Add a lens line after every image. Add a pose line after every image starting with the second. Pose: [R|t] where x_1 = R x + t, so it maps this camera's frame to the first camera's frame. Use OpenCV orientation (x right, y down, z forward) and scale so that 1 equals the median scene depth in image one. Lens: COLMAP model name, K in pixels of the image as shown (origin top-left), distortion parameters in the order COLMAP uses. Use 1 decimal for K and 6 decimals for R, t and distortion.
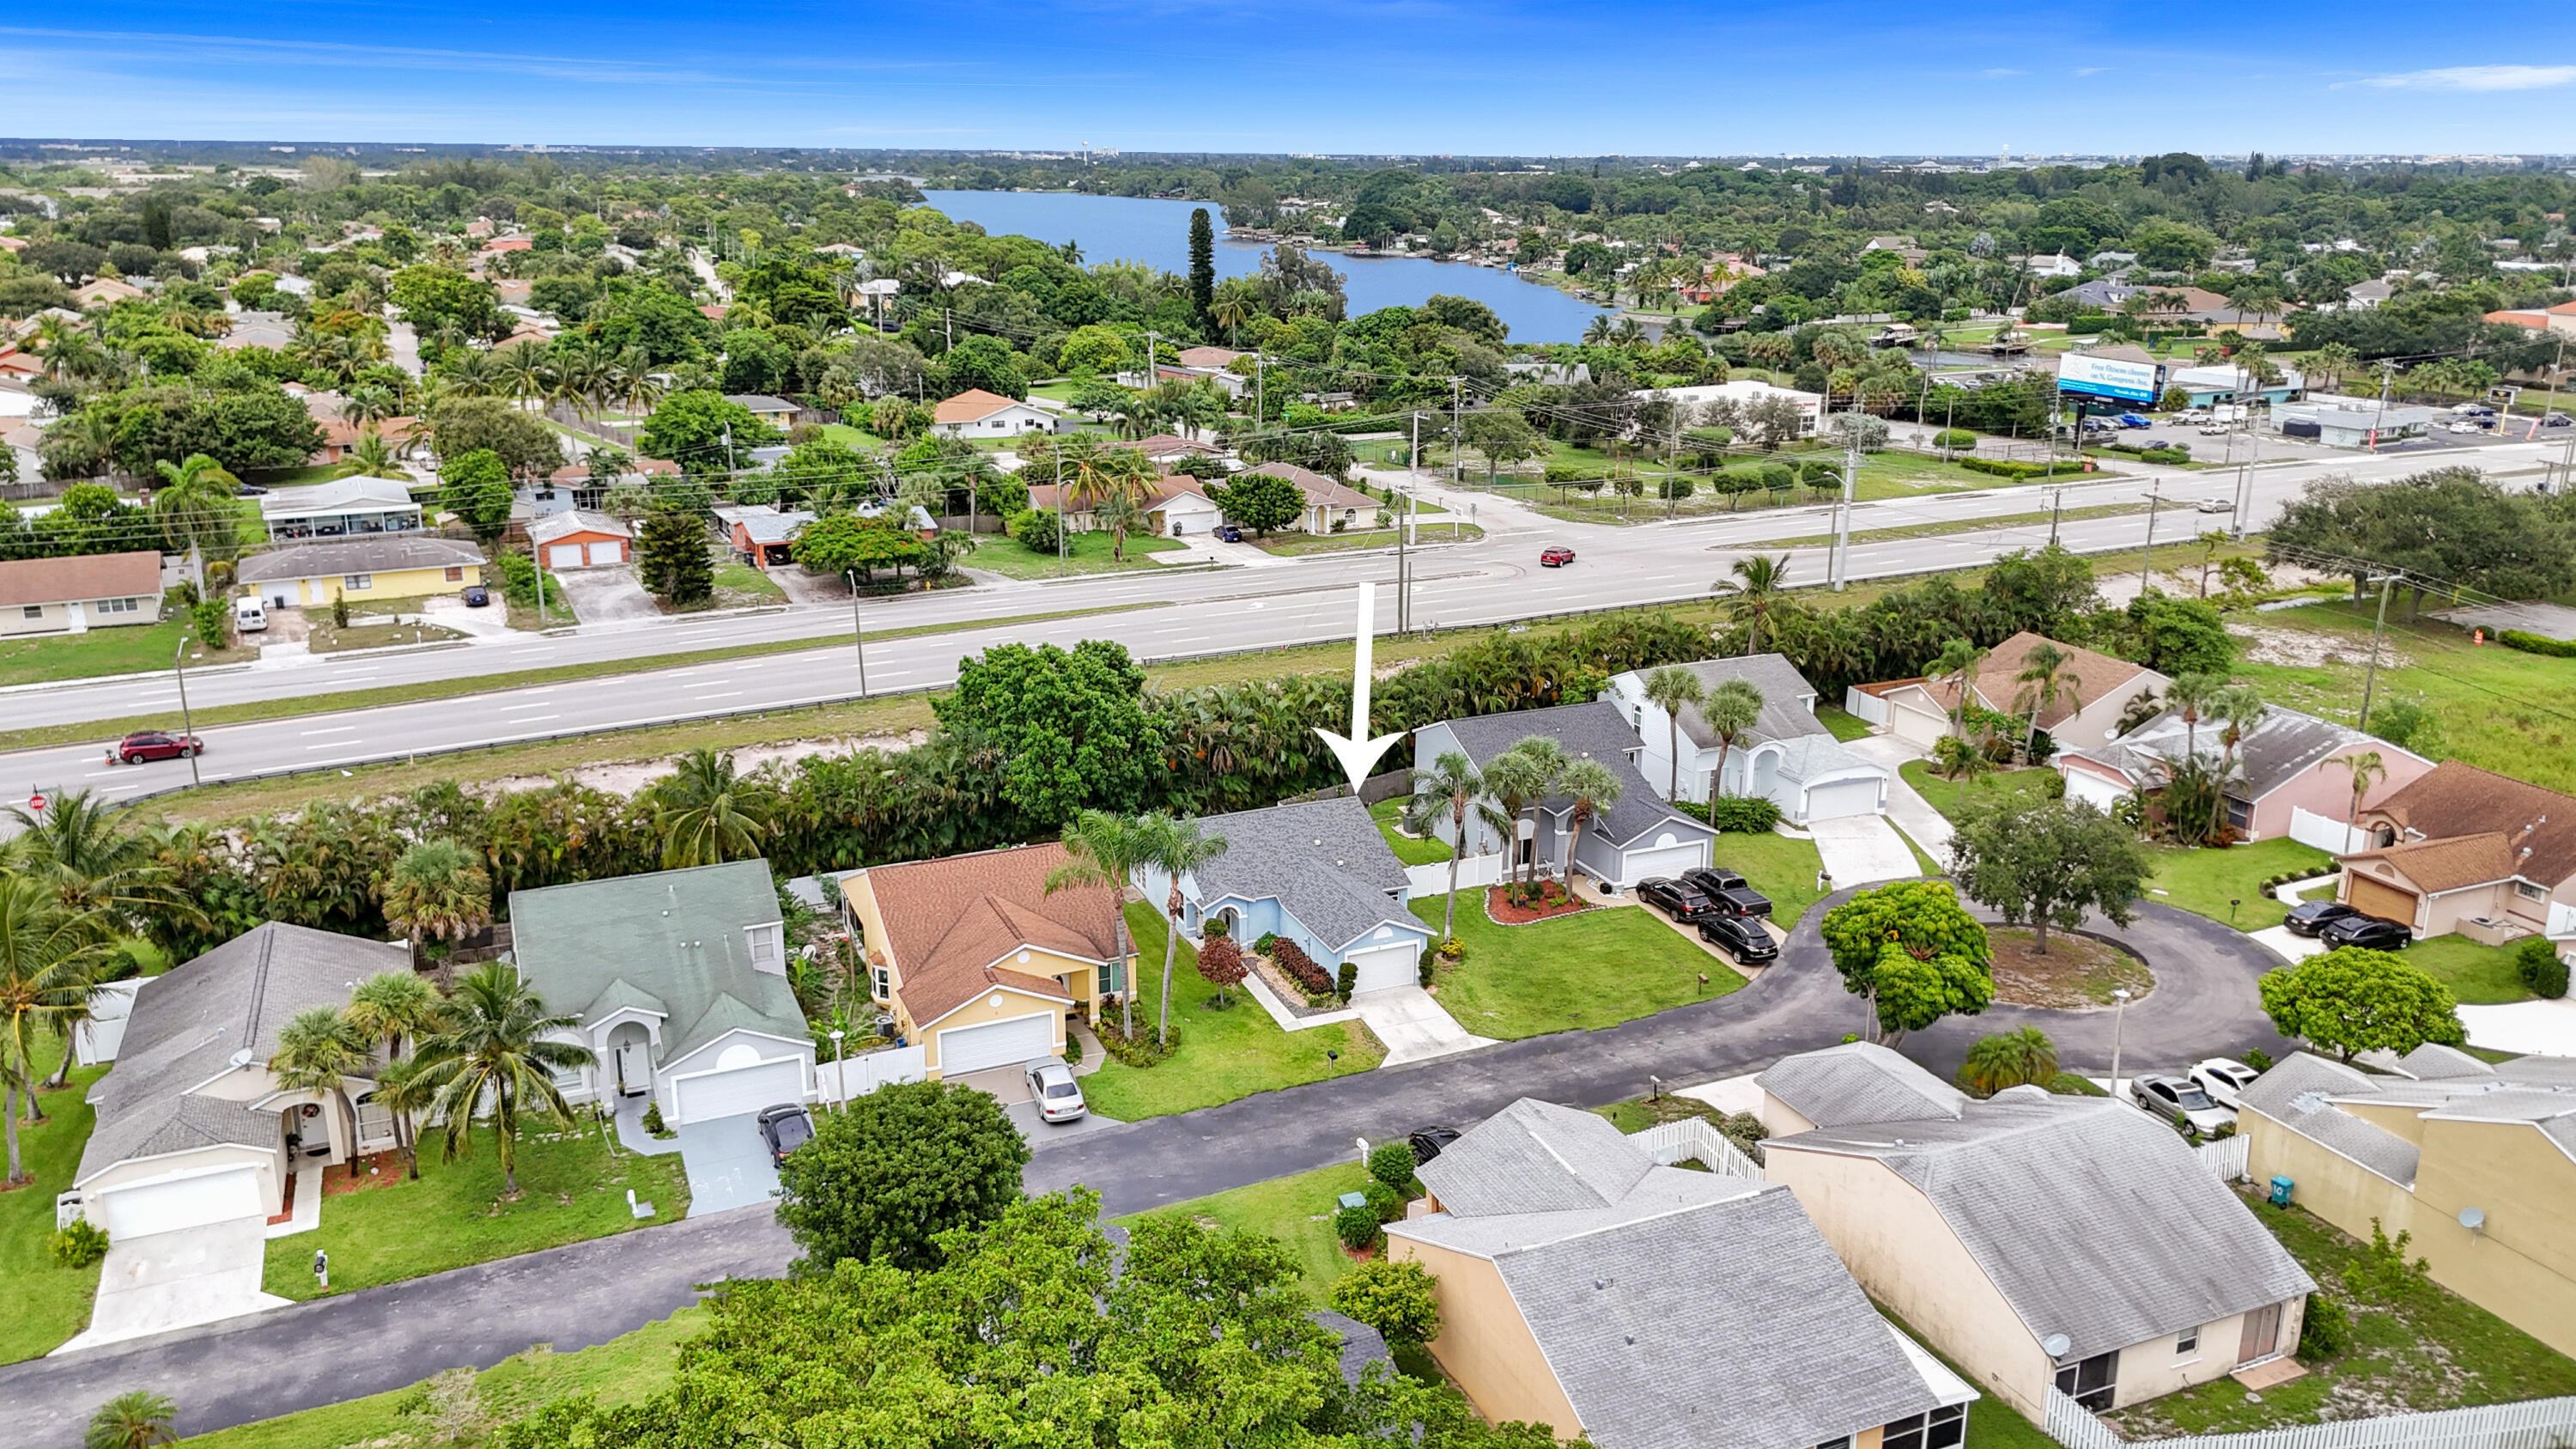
lens RADIAL K [[1961.6, 0, 1305.3], [0, 1961.6, 722.2], [0, 0, 1]] dist [0.037077, -0.007911]
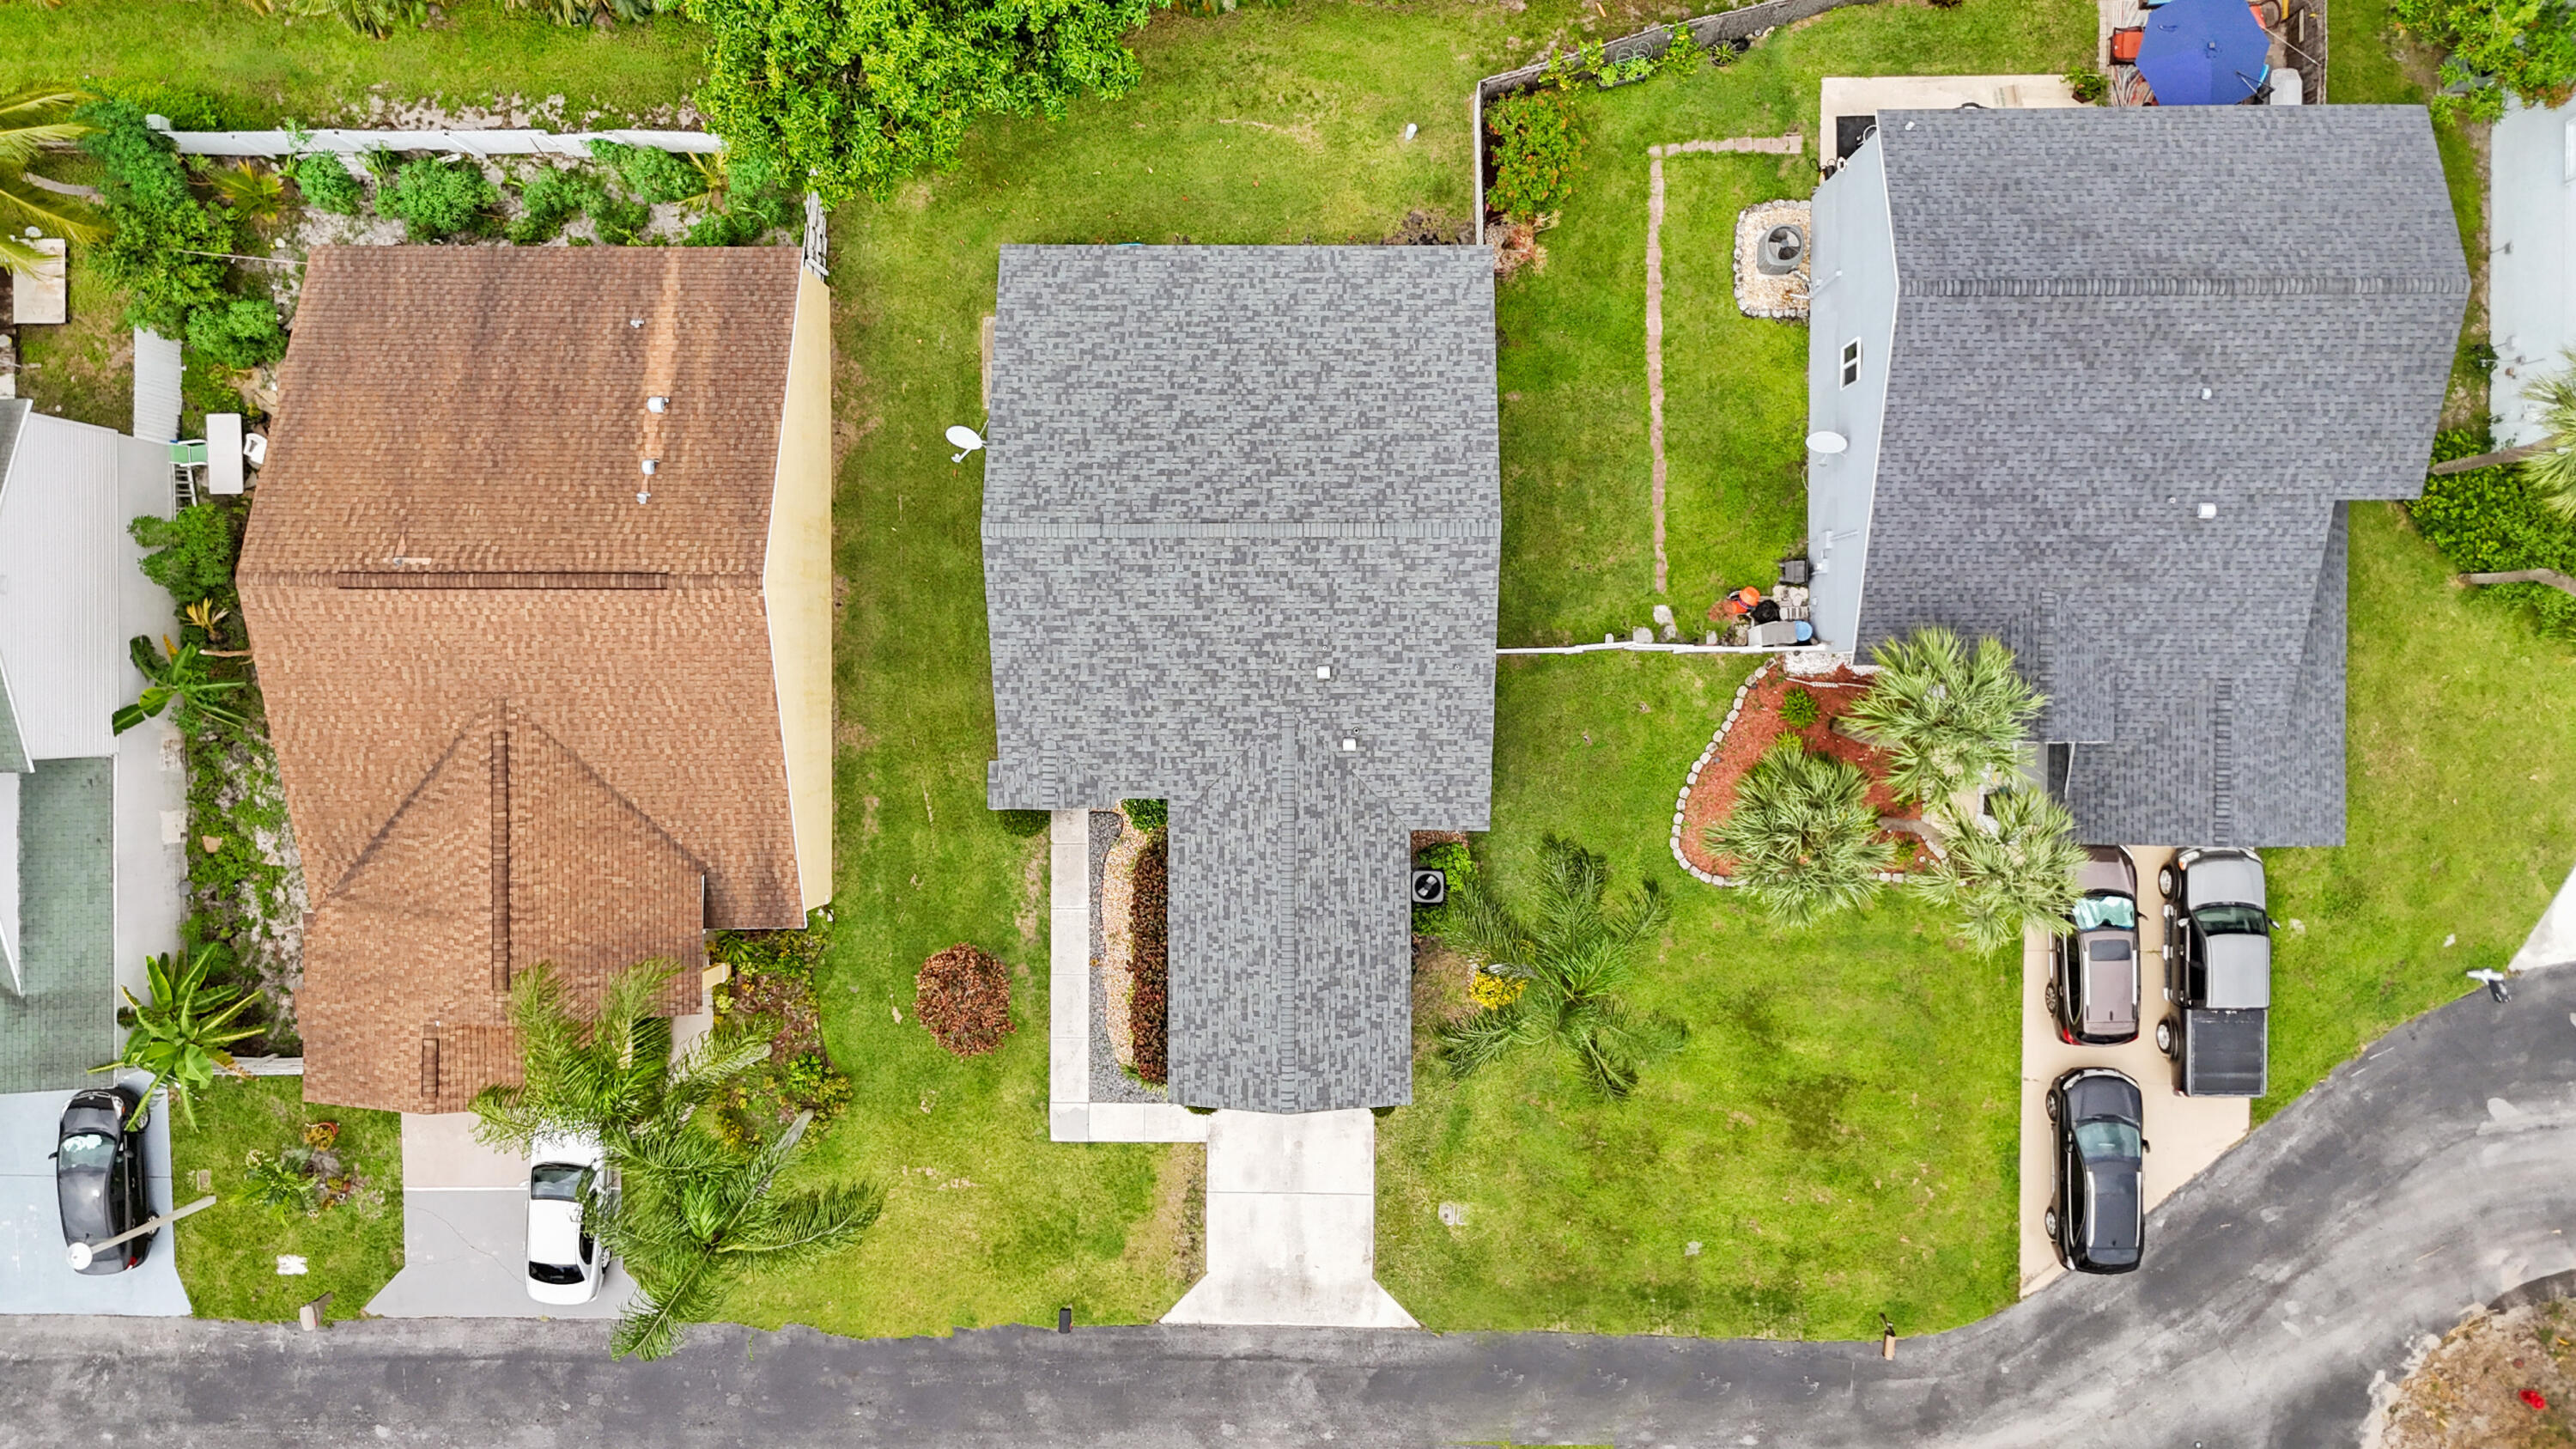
lens RADIAL K [[1961.6, 0, 1305.3], [0, 1961.6, 722.2], [0, 0, 1]] dist [0.037077, -0.007911]
pose [[0.913855, 0.405766, -0.014915, 0.008850], [-0.096824, 0.253443, 0.962493, -0.243345], [0.394327, -0.878135, 0.270898, 0.623928]]
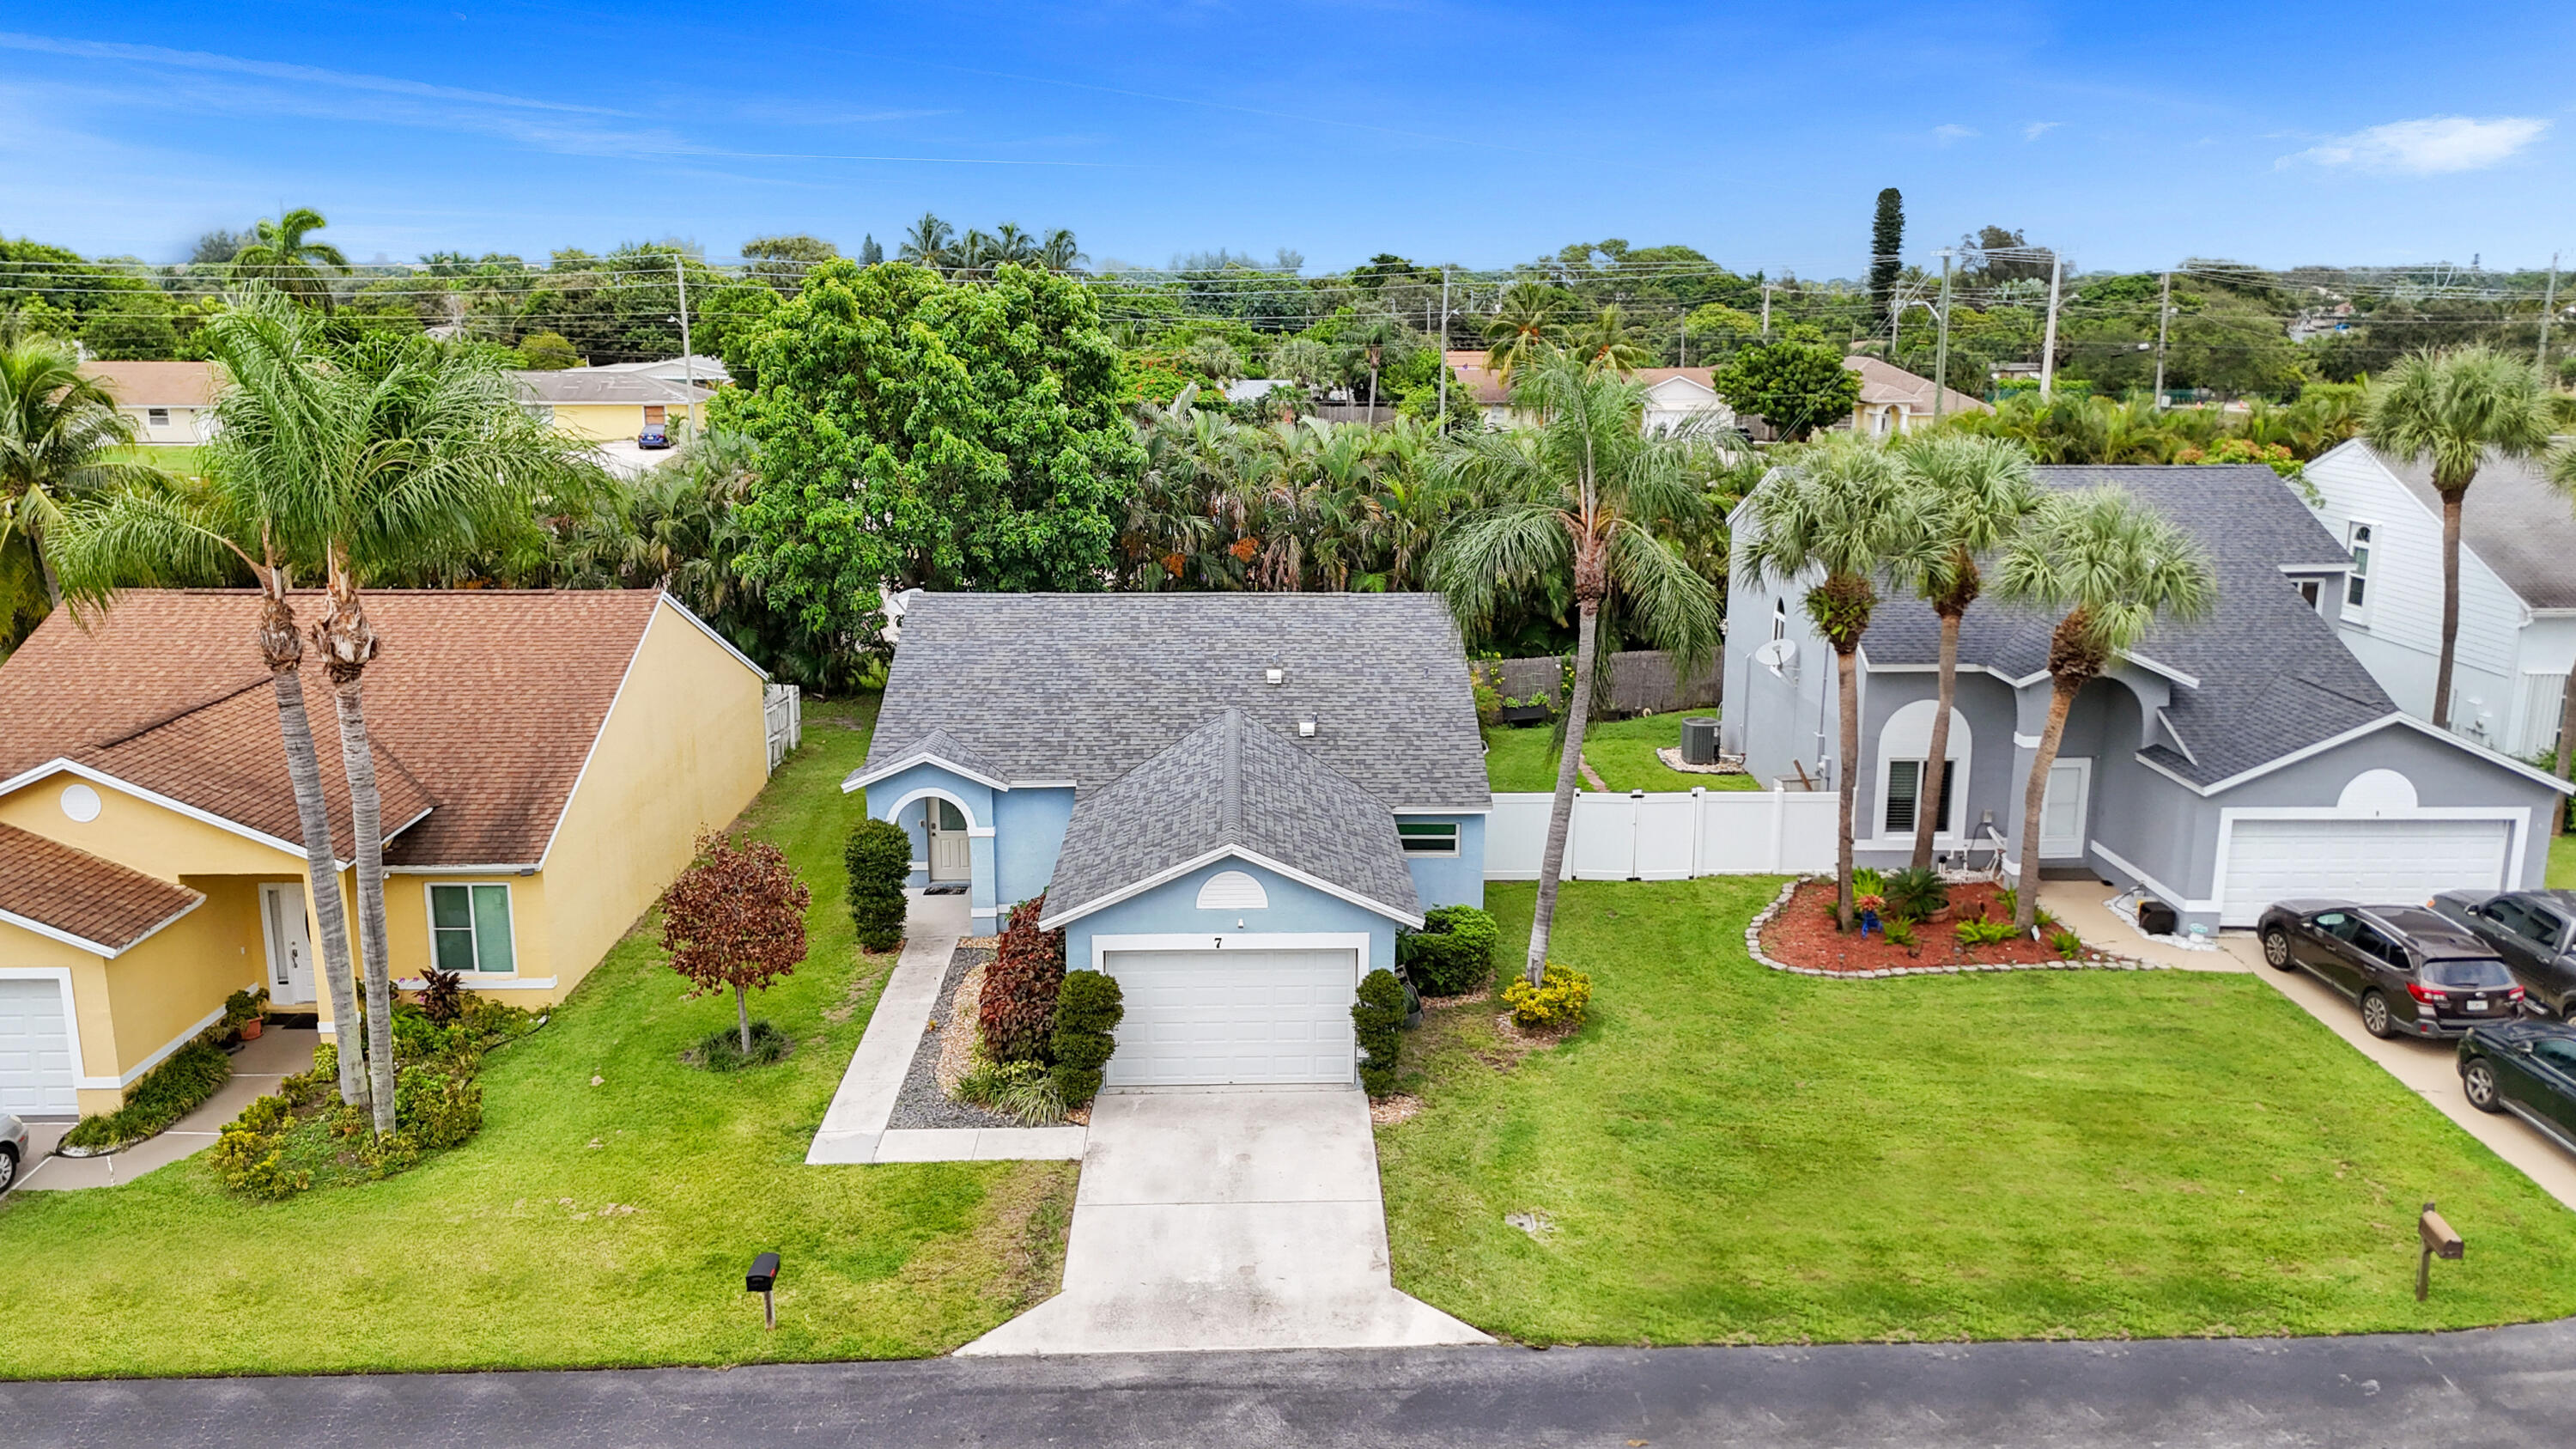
lens RADIAL K [[1976.5, 0, 1298.2], [0, 1976.5, 692.7], [0, 0, 1]] dist [0.065909, -0.070360]
pose [[0.926543, 0.078173, -0.367978, 0.103920], [-0.109123, 0.991964, -0.064031, 0.062898], [0.360015, 0.099482, 0.927627, 0.470302]]
